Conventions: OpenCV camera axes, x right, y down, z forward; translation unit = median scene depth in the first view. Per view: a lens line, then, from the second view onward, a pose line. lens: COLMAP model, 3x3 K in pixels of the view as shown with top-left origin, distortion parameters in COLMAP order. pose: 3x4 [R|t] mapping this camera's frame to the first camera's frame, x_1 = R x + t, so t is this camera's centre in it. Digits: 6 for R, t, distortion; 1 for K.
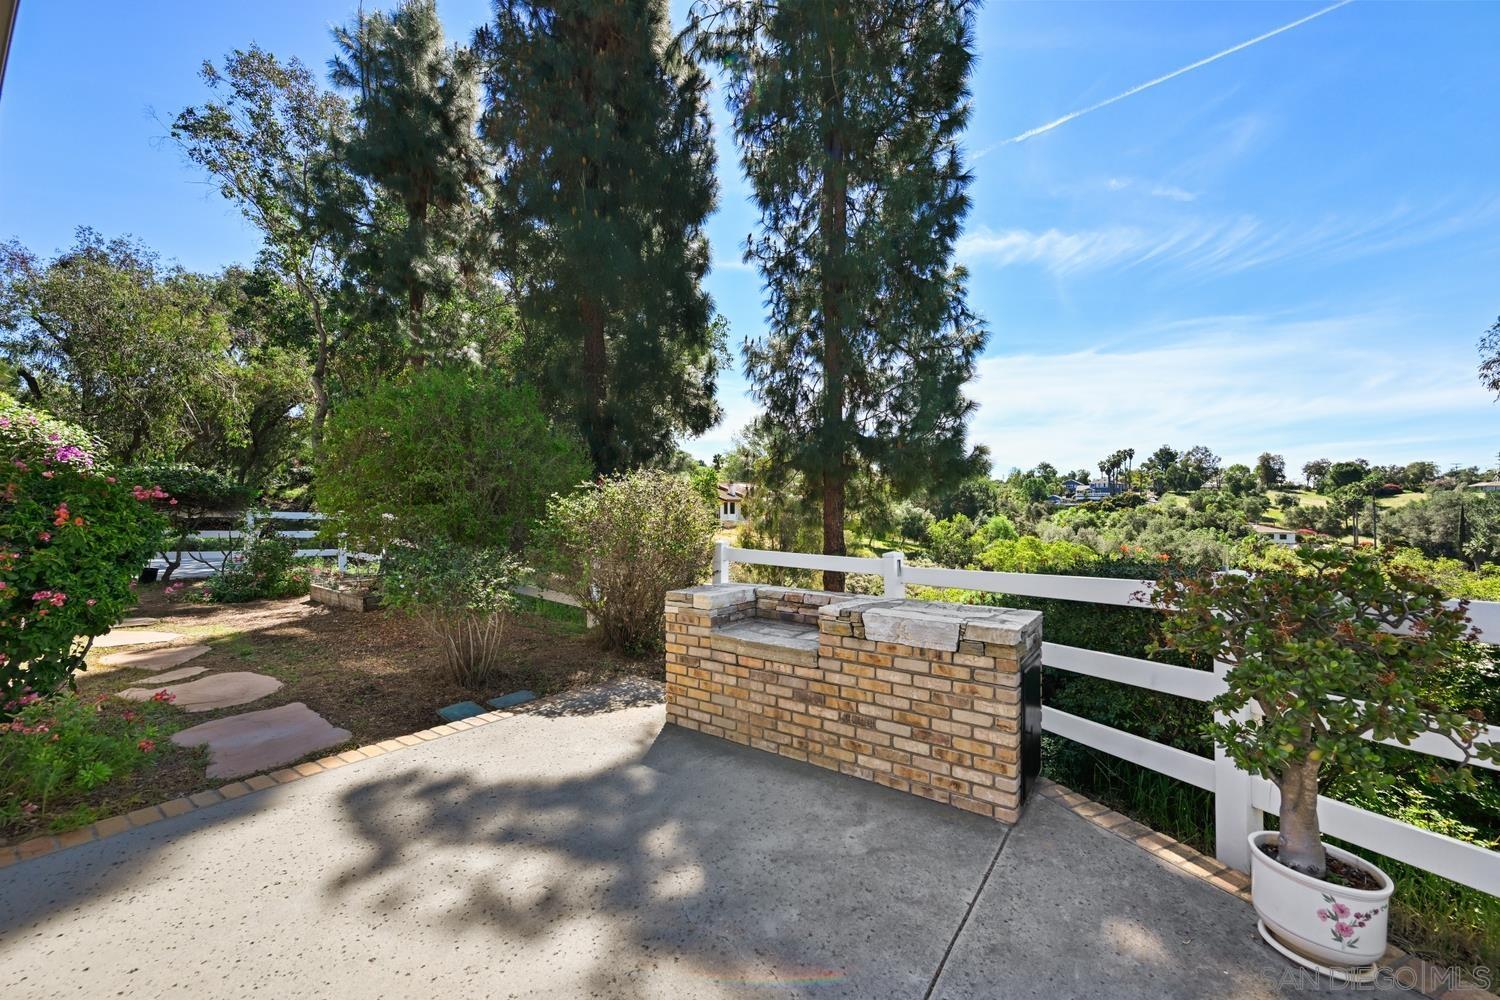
lens RADIAL K [[588.7, 0, 755.7], [0, 588.7, 504.5], [0, 0, 1]] dist [-0.003273, -0.000524]
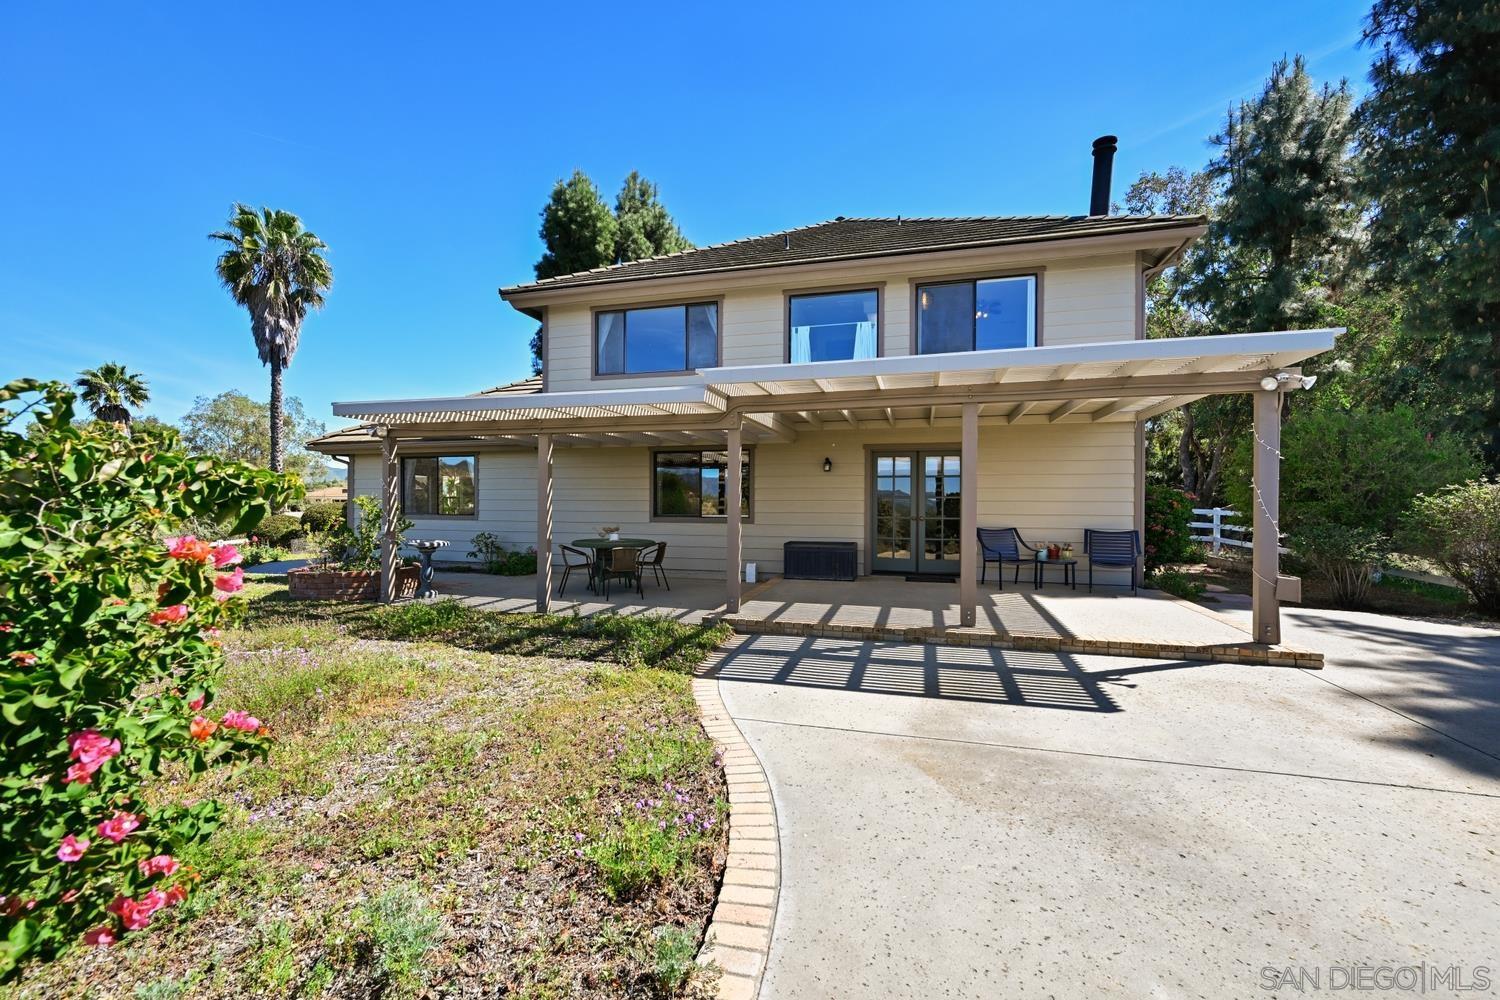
lens RADIAL K [[588.7, 0, 755.7], [0, 588.7, 504.5], [0, 0, 1]] dist [-0.003273, -0.000524]
pose [[0.338776, 0.005904, -0.940848, 0.408958], [-0.010523, 0.999942, 0.002486, 0.018916], [0.940808, 0.009058, 0.338819, -0.917556]]
